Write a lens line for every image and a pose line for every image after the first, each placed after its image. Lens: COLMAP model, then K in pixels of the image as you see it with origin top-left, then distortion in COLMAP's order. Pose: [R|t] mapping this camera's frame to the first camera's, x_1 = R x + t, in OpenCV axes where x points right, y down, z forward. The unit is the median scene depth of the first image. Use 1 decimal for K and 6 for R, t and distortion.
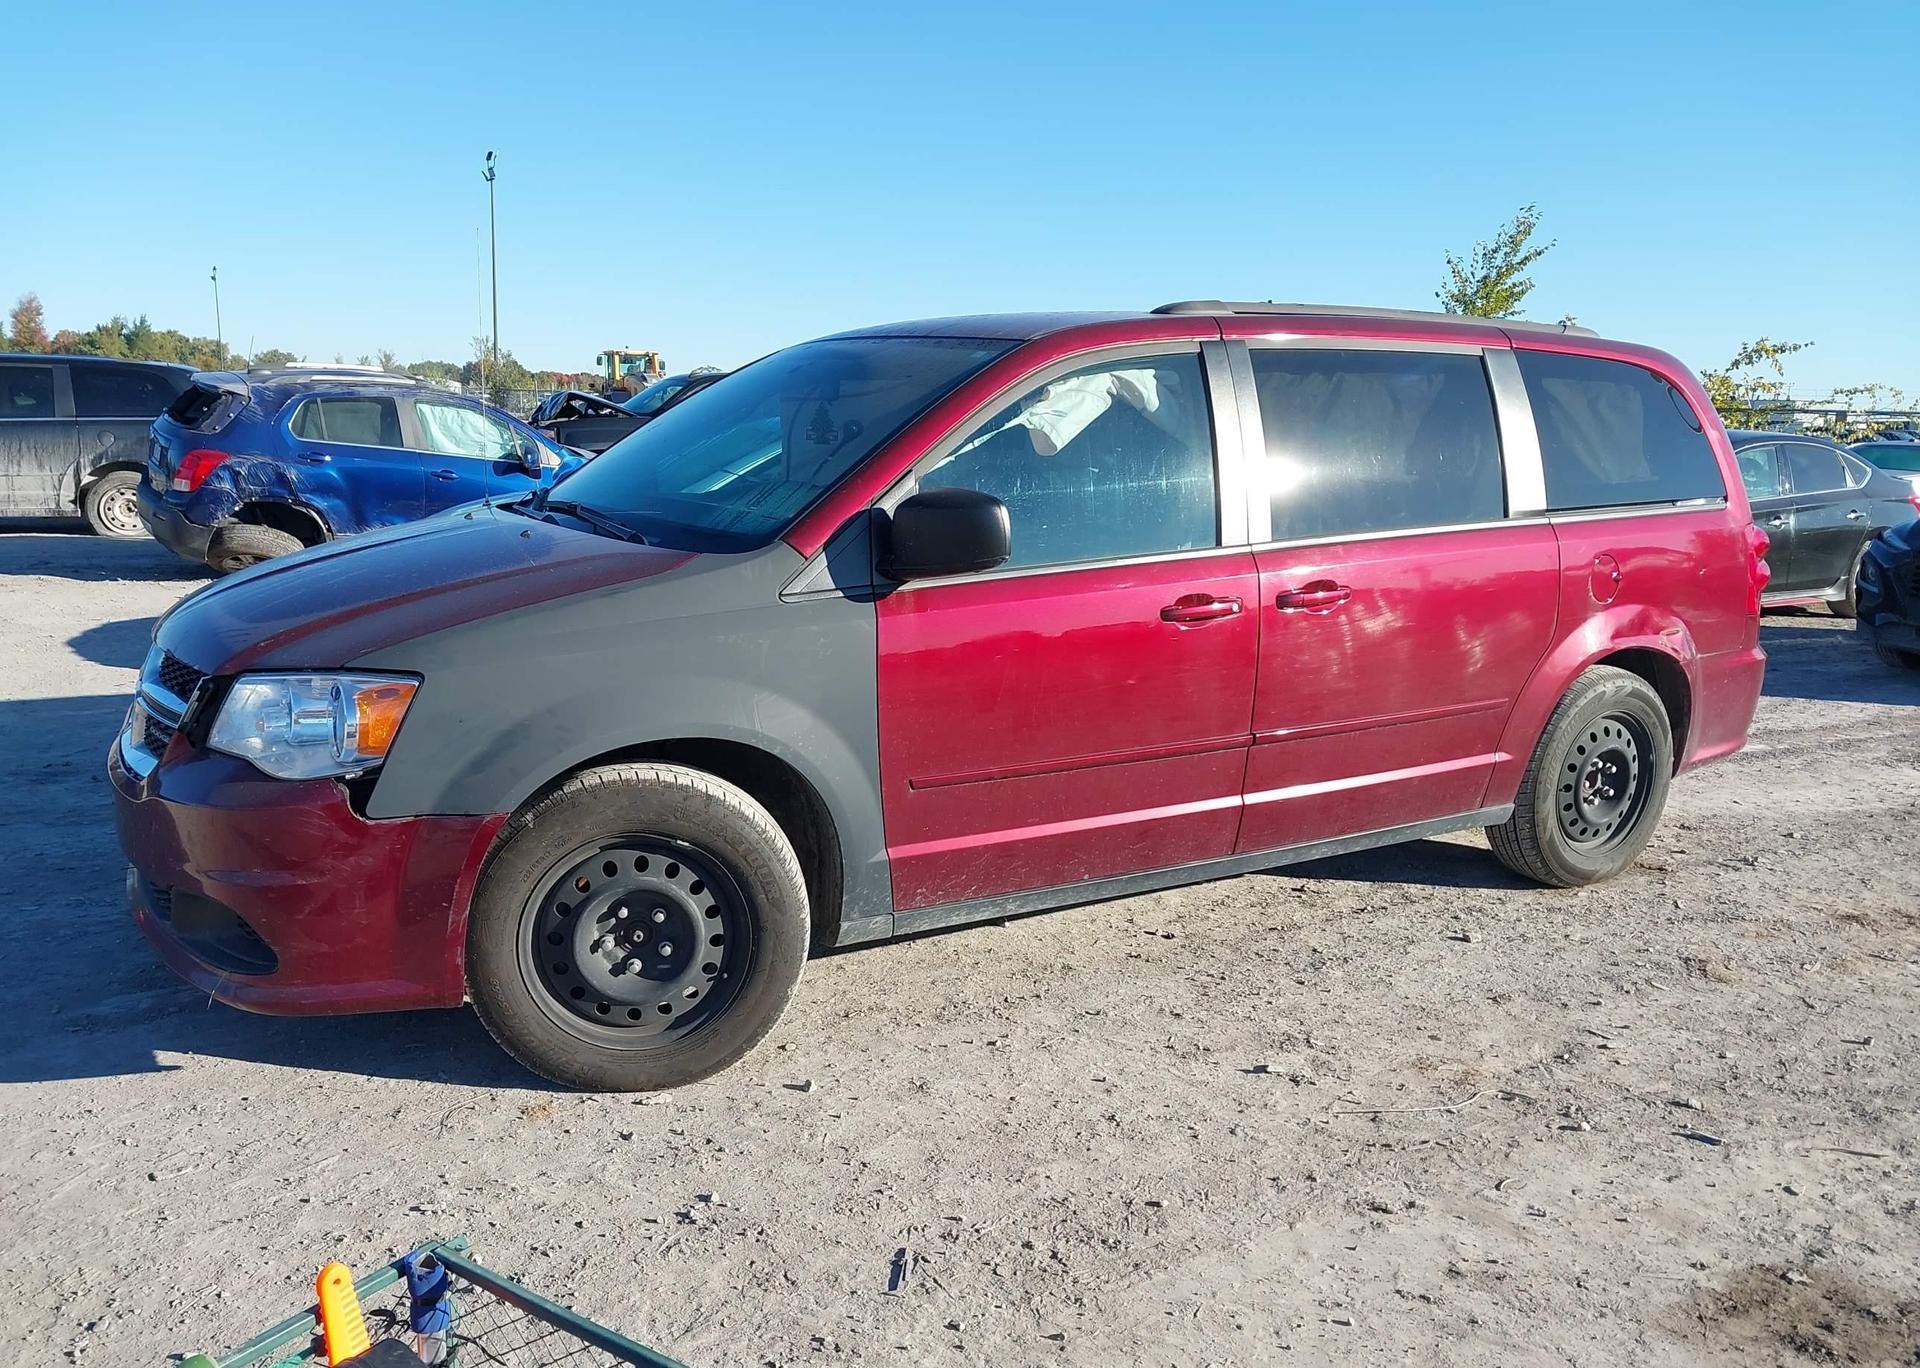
lens RADIAL K [[1472.9, 0, 917.5], [0, 1472.9, 681.7], [0, 0, 1]] dist [0.023833, -0.032410]
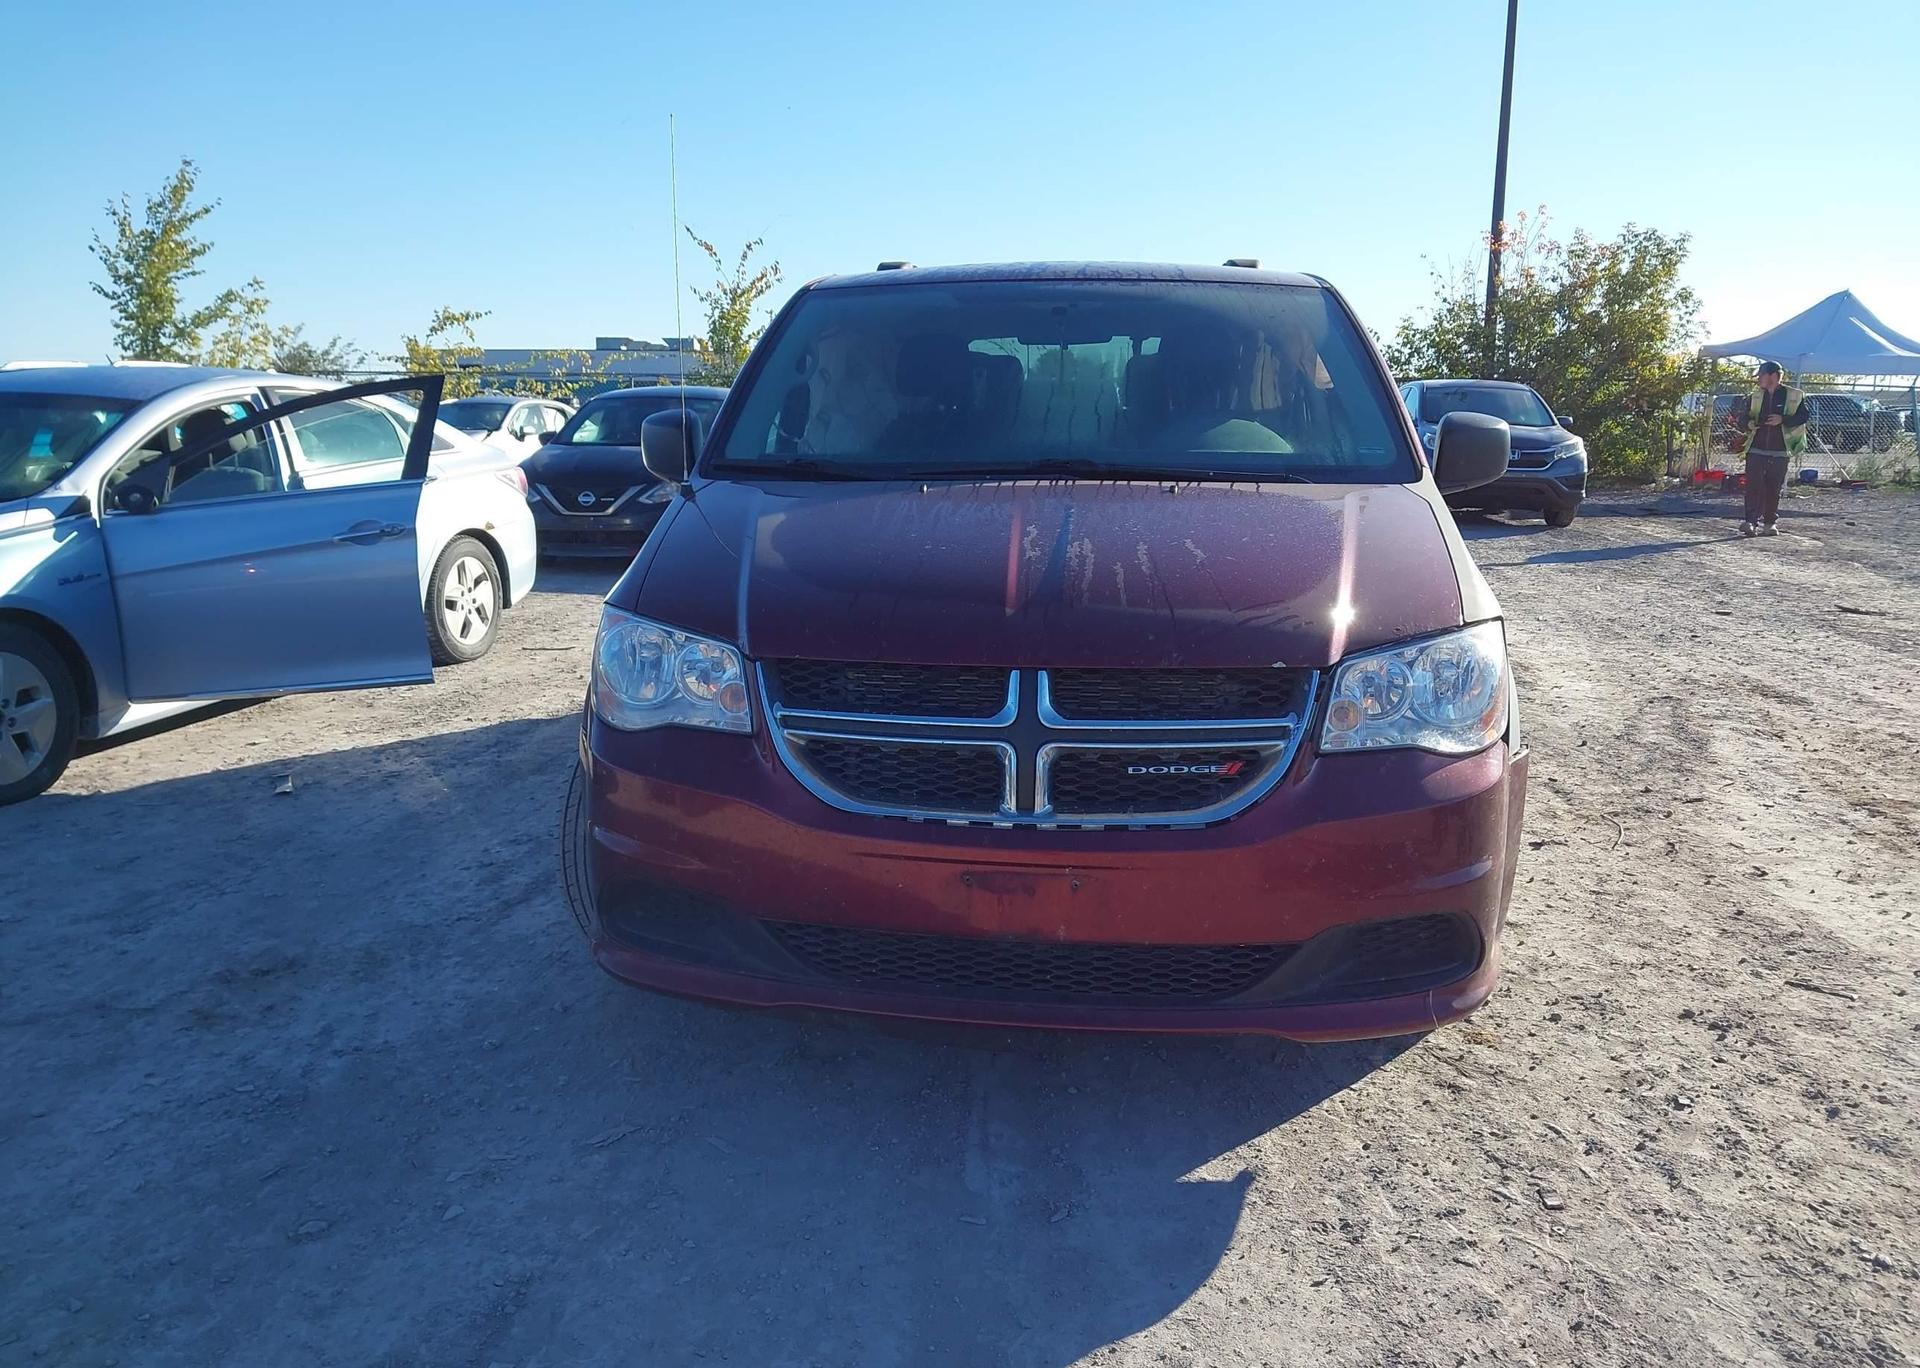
lens RADIAL K [[1472.9, 0, 917.5], [0, 1472.9, 681.7], [0, 0, 1]] dist [0.023833, -0.032410]
pose [[0.603086, -0.172091, 0.778891, -1.077200], [0.154503, 0.983160, 0.097593, -0.099062], [-0.782570, 0.061484, 0.619519, 0.560518]]
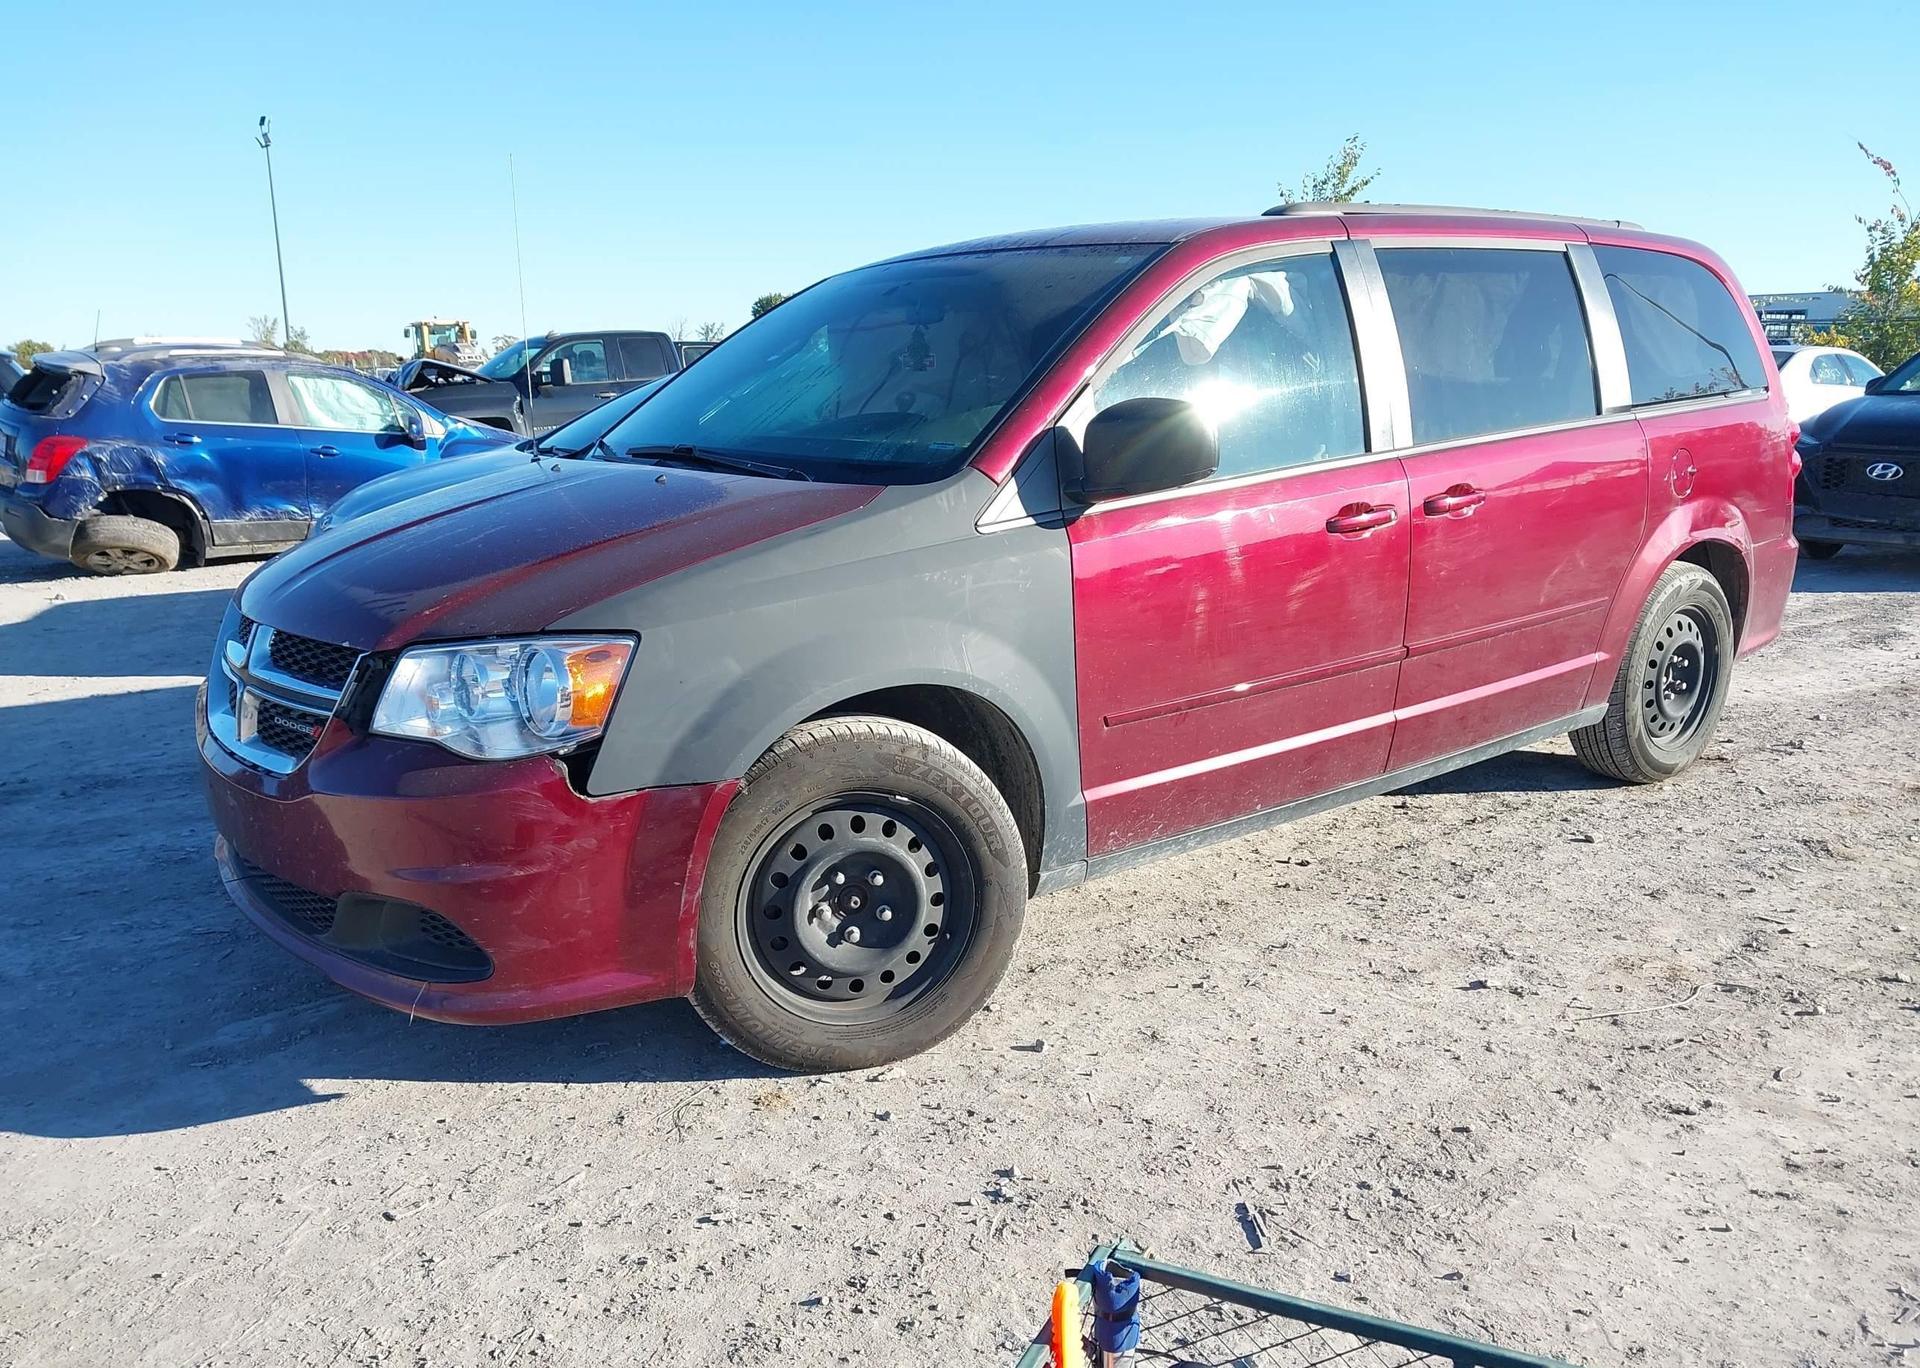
lens RADIAL K [[1482.1, 0, 919.3], [0, 1482.1, 691.4], [0, 0, 1]] dist [0.006545, 0.001593]
pose [[0.991323, -0.071363, 0.110390, -0.213742], [0.067636, 0.997018, 0.037156, 0.007446], [-0.112712, -0.029367, 0.993194, 0.069592]]
